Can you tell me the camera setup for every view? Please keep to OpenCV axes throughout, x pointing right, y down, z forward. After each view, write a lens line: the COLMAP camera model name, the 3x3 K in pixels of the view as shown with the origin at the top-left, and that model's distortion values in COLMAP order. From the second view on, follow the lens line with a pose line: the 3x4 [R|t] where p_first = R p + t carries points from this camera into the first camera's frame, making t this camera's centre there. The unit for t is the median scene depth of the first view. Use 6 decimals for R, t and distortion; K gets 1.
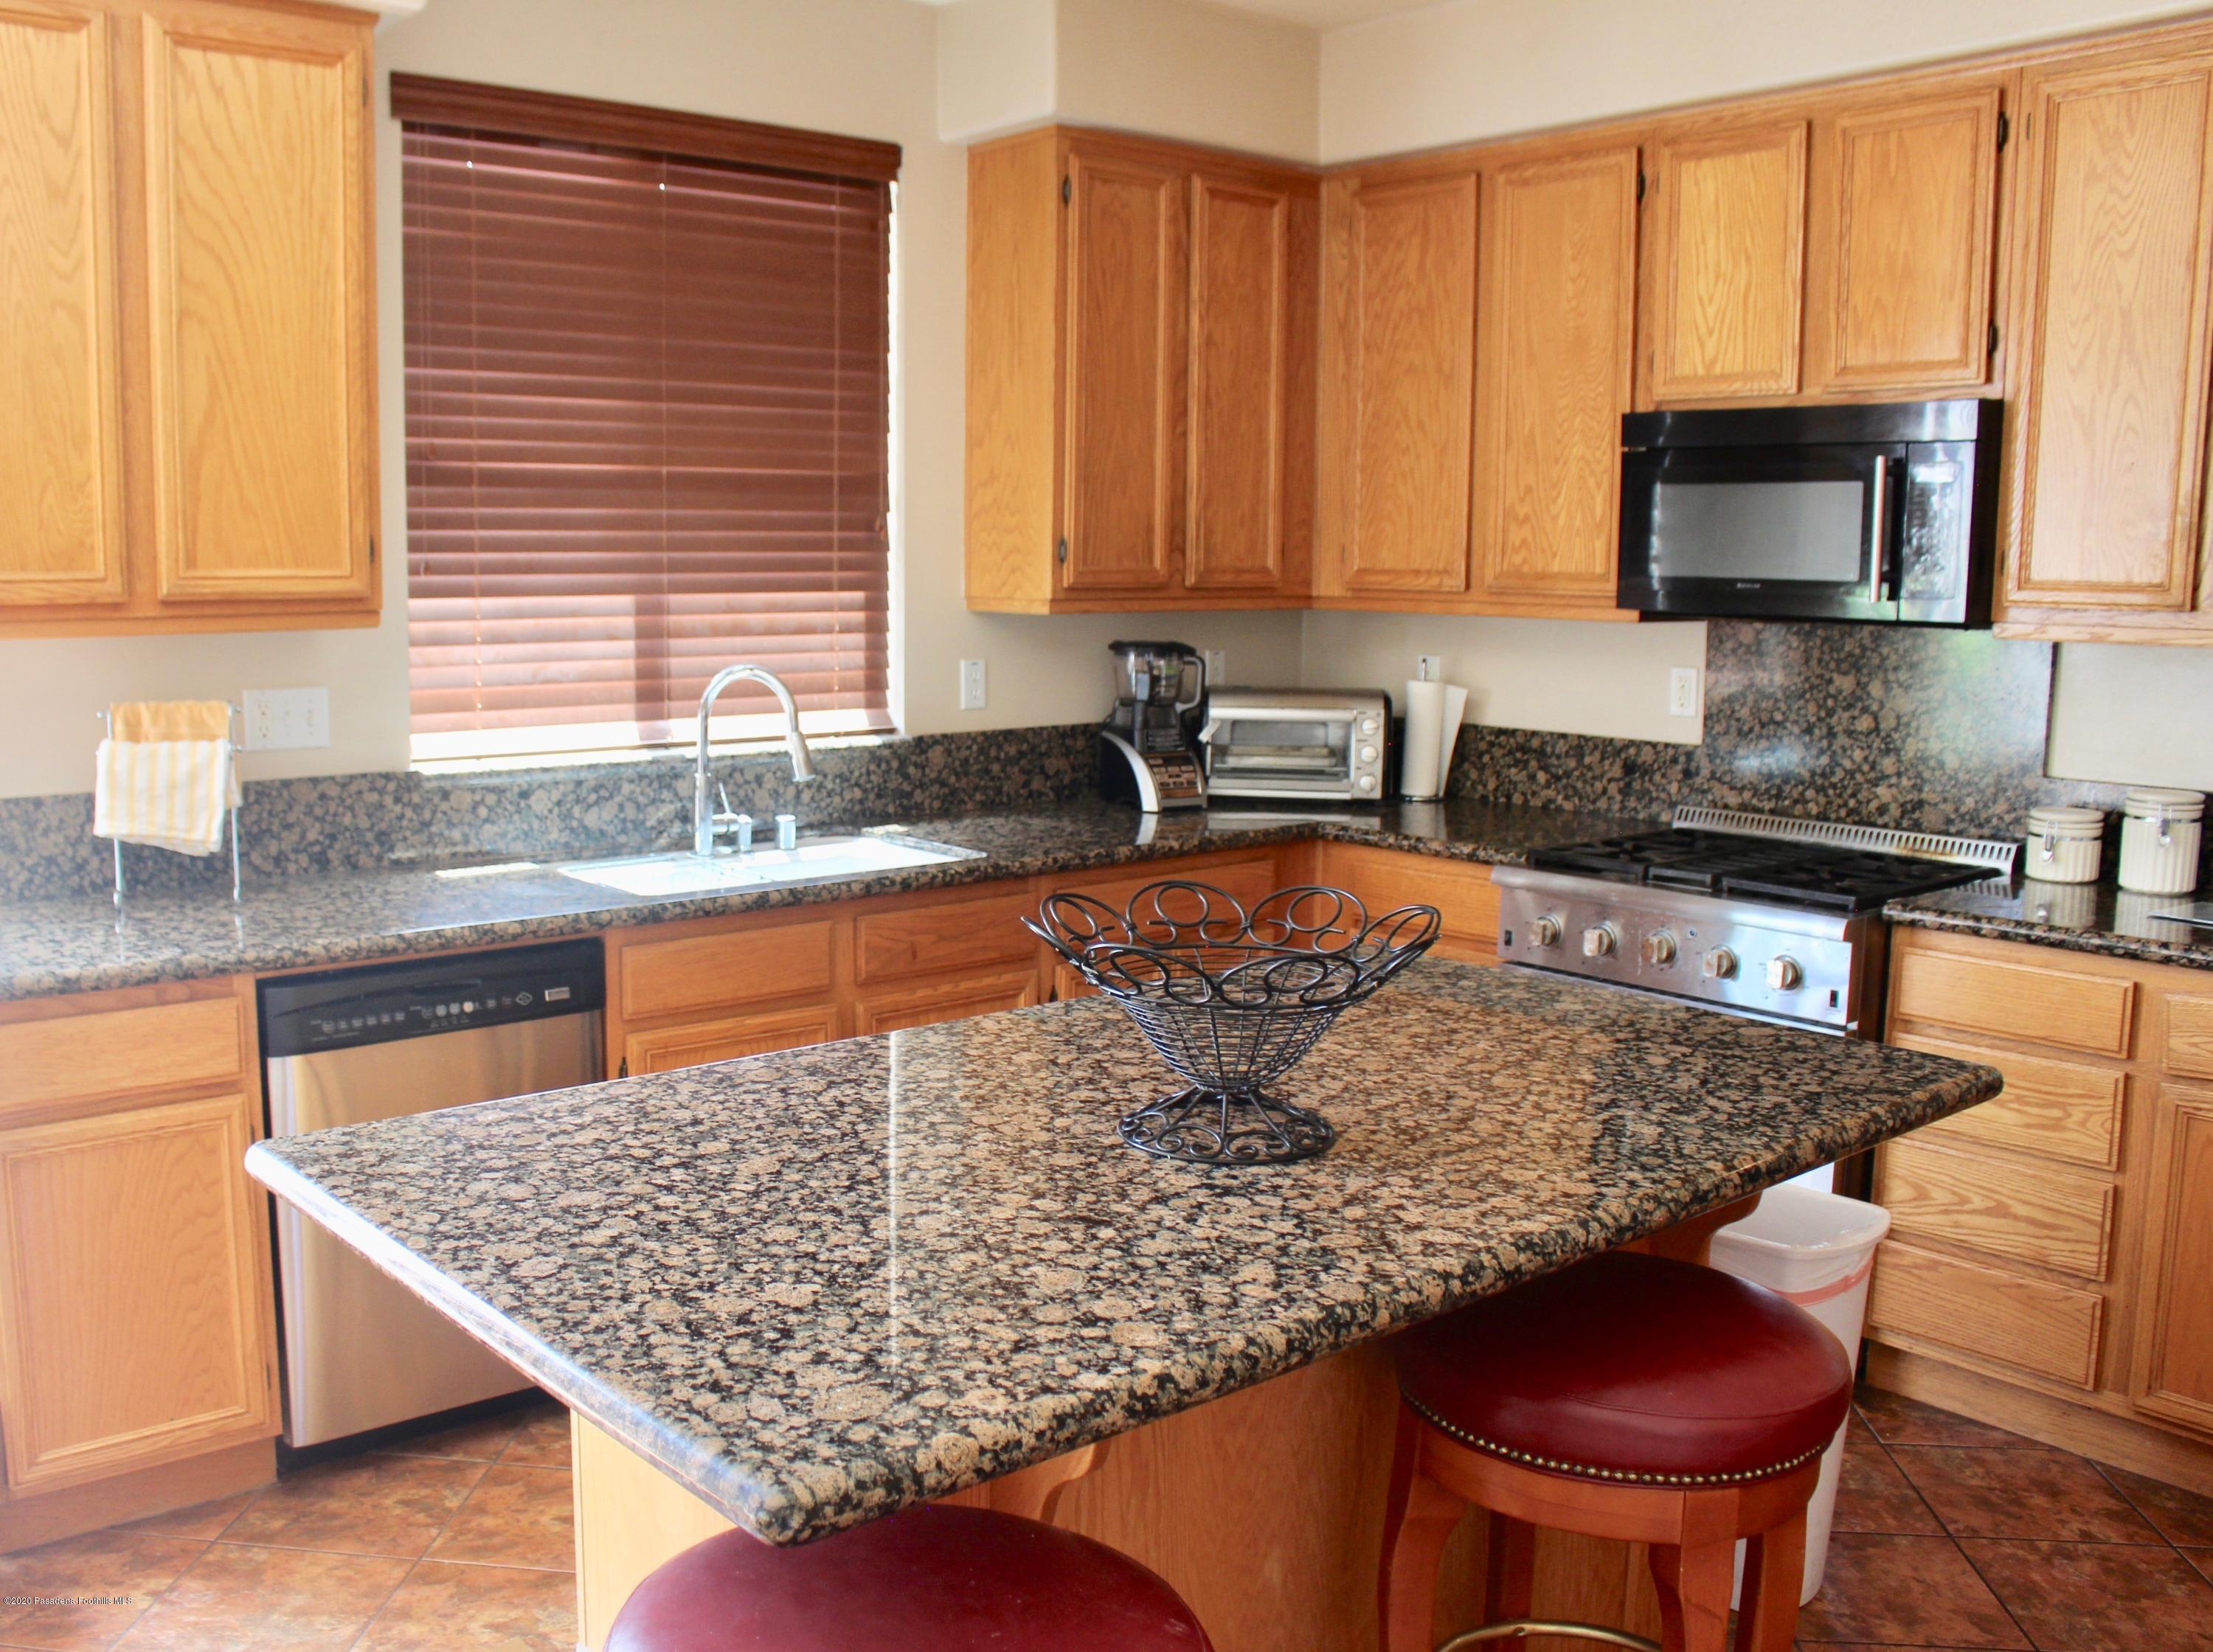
lens RADIAL K [[2207.6, 0, 1106.0], [0, 2207.6, 815.3], [0, 0, 1]] dist [0.035942, 0.000000]
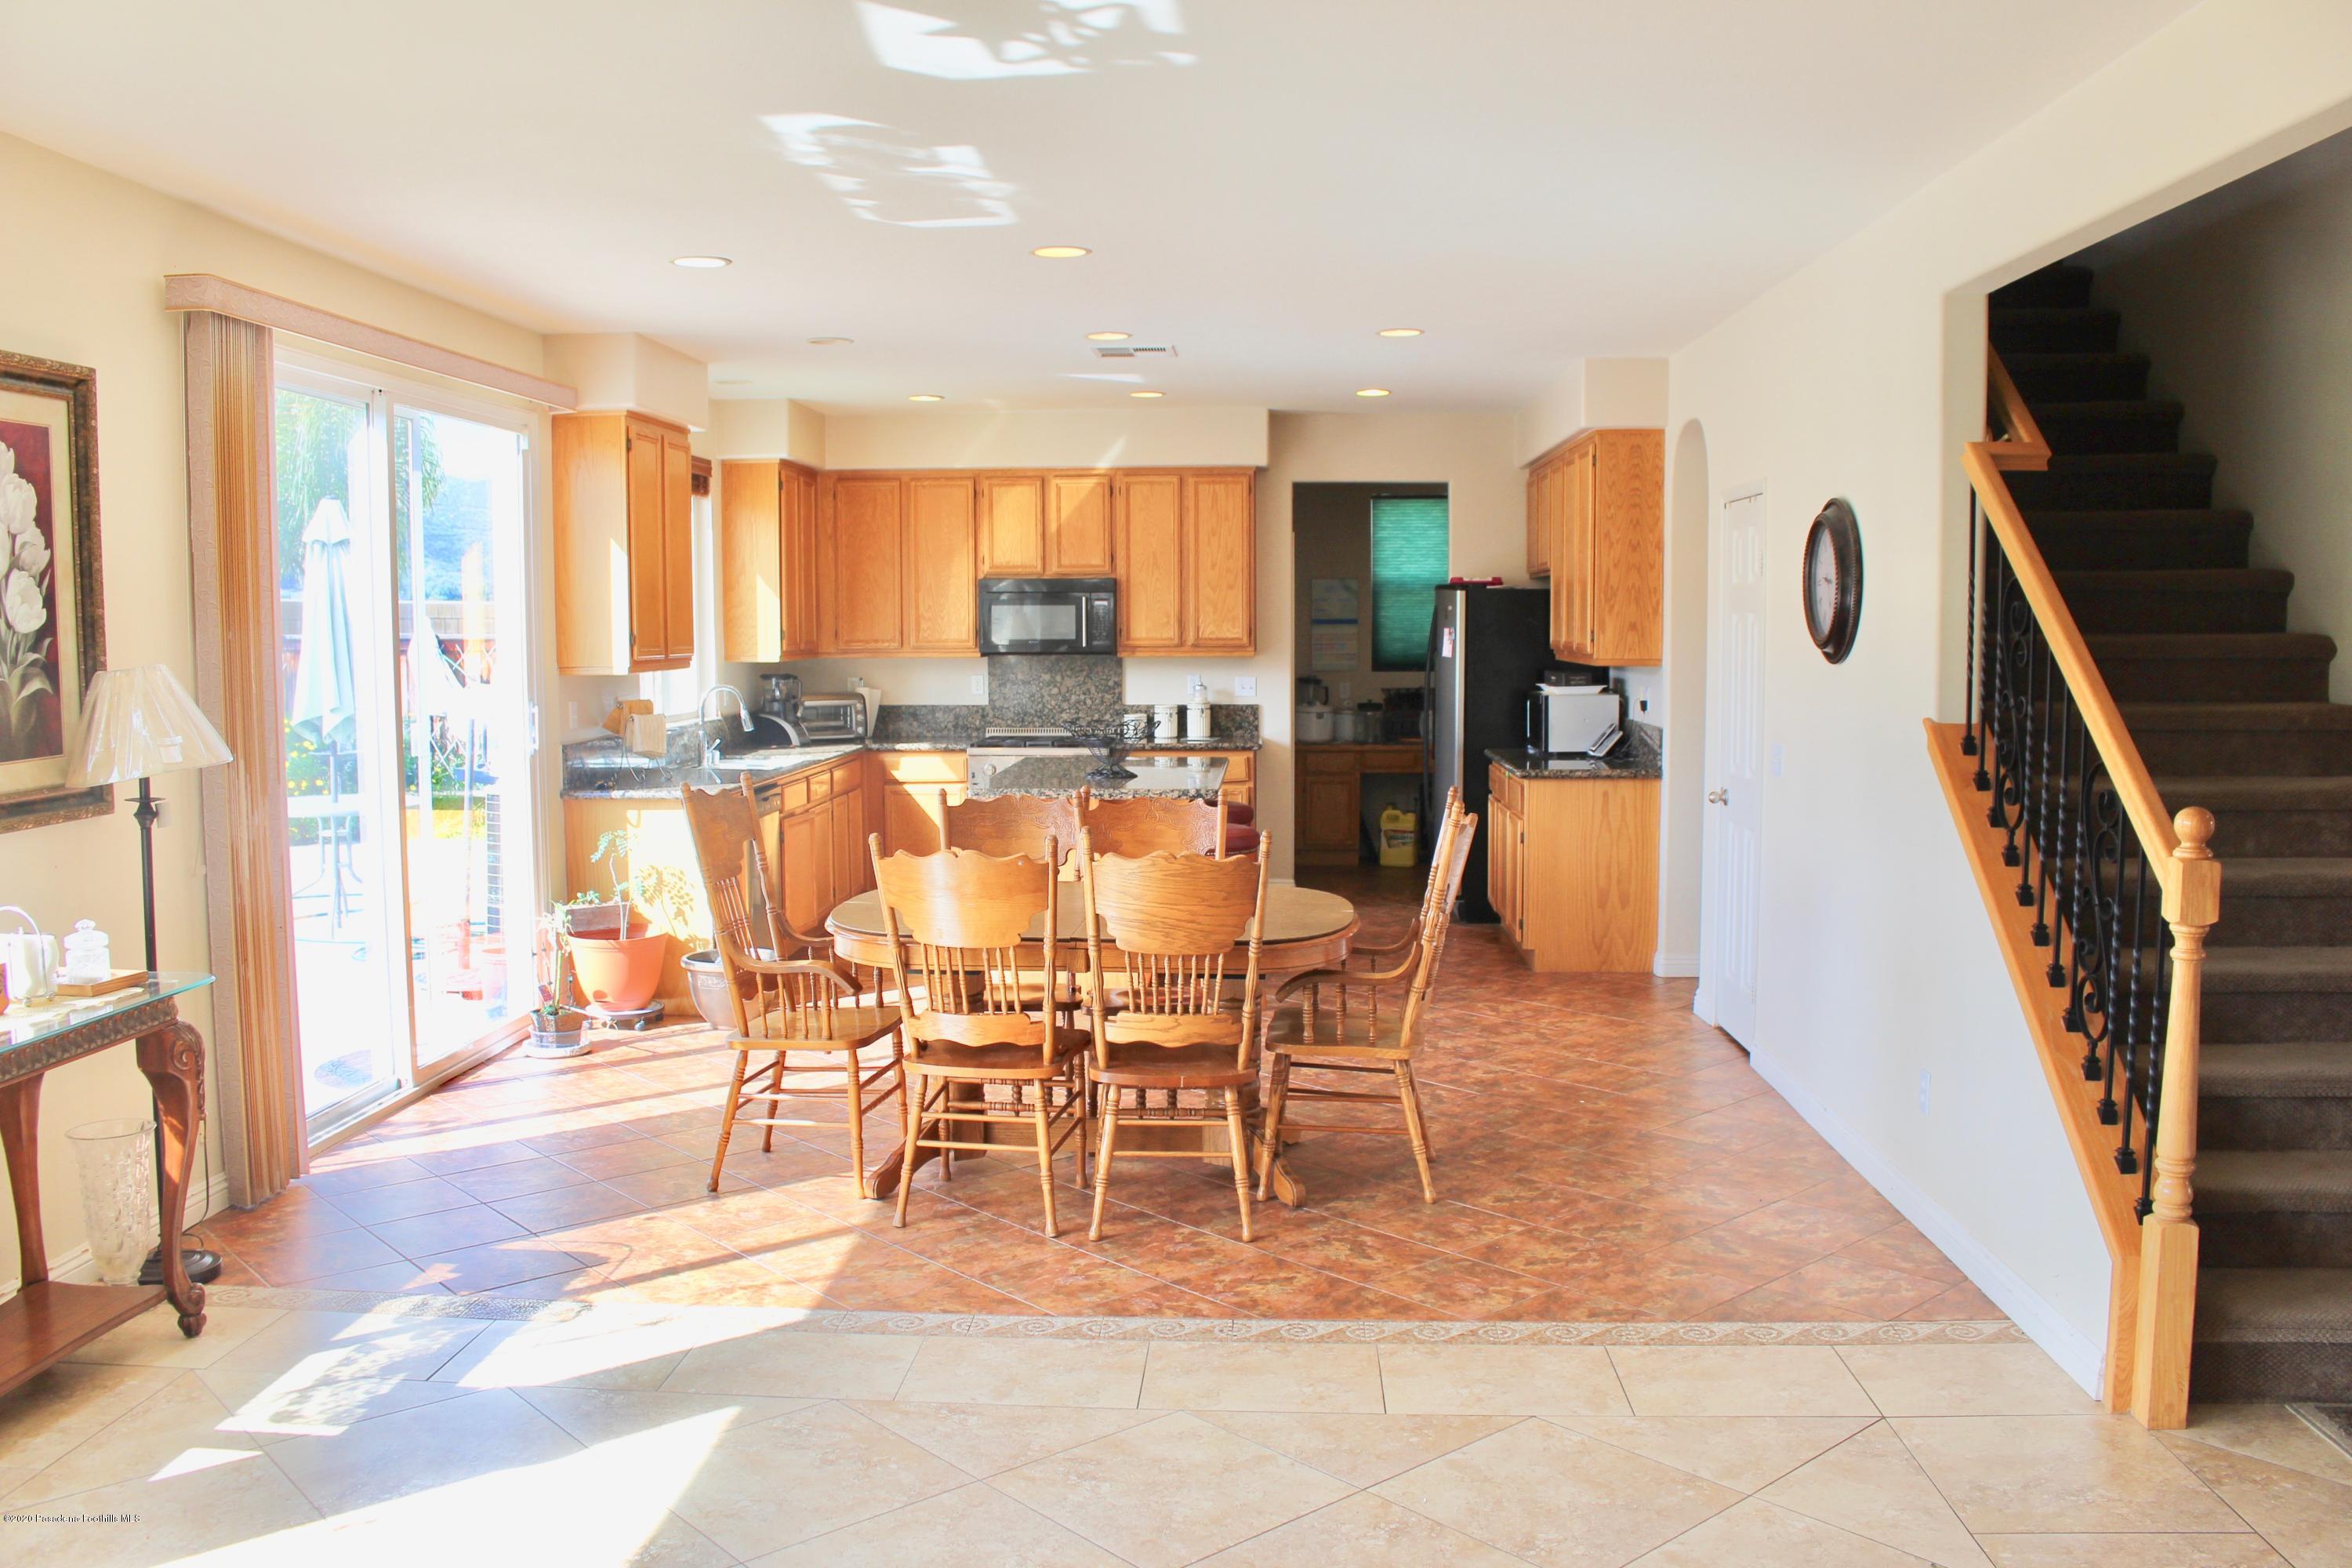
lens RADIAL K [[1979.7, 0, 1177.2], [0, 1979.7, 775.5], [0, 0, 1]] dist [-0.081213, 0.038475]
pose [[0.662160, -0.069527, 0.746130, -1.376200], [0.106515, 0.994309, -0.001875, 0.082104], [-0.741754, 0.080715, 0.665797, -0.725468]]
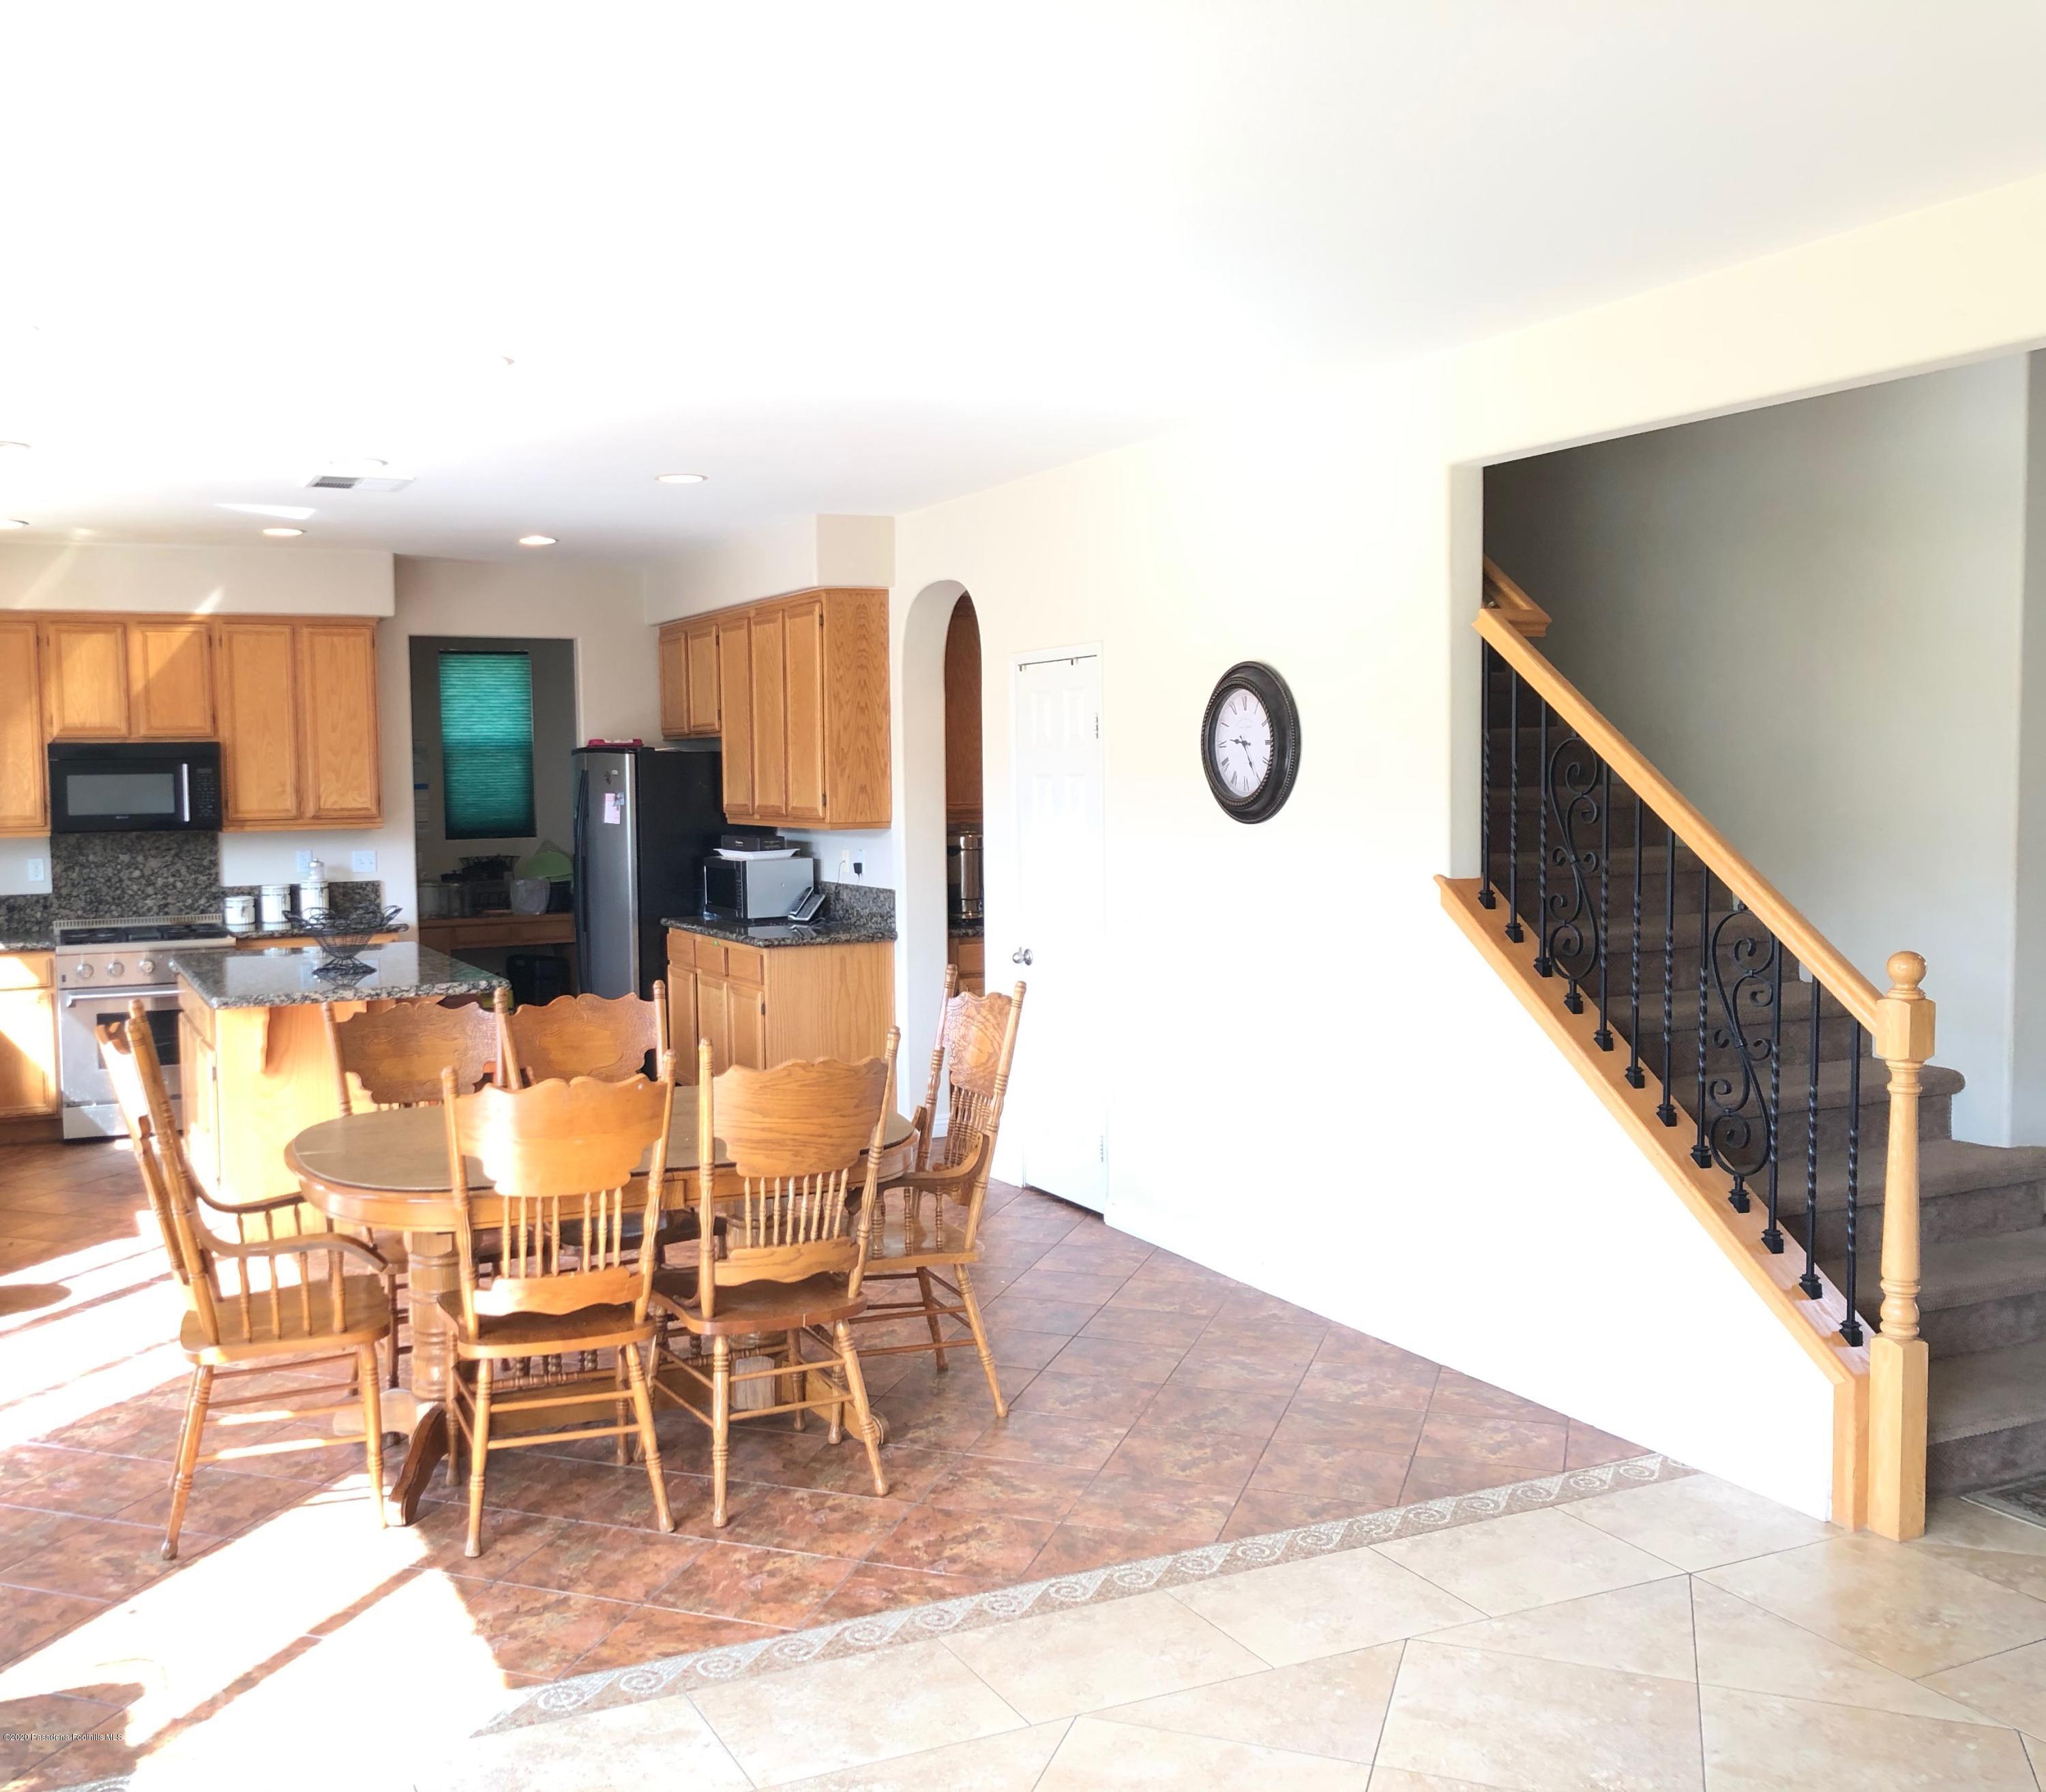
lens RADIAL K [[1976.1, 0, 909.6], [0, 1976.1, 857.9], [0, 0, 1]] dist [0.041644, 0.000000]
pose [[0.248003, -0.056571, 0.967106, -1.469327], [0.144299, 0.989314, 0.020867, 0.015554], [-0.957952, 0.134377, 0.253516, -0.312516]]
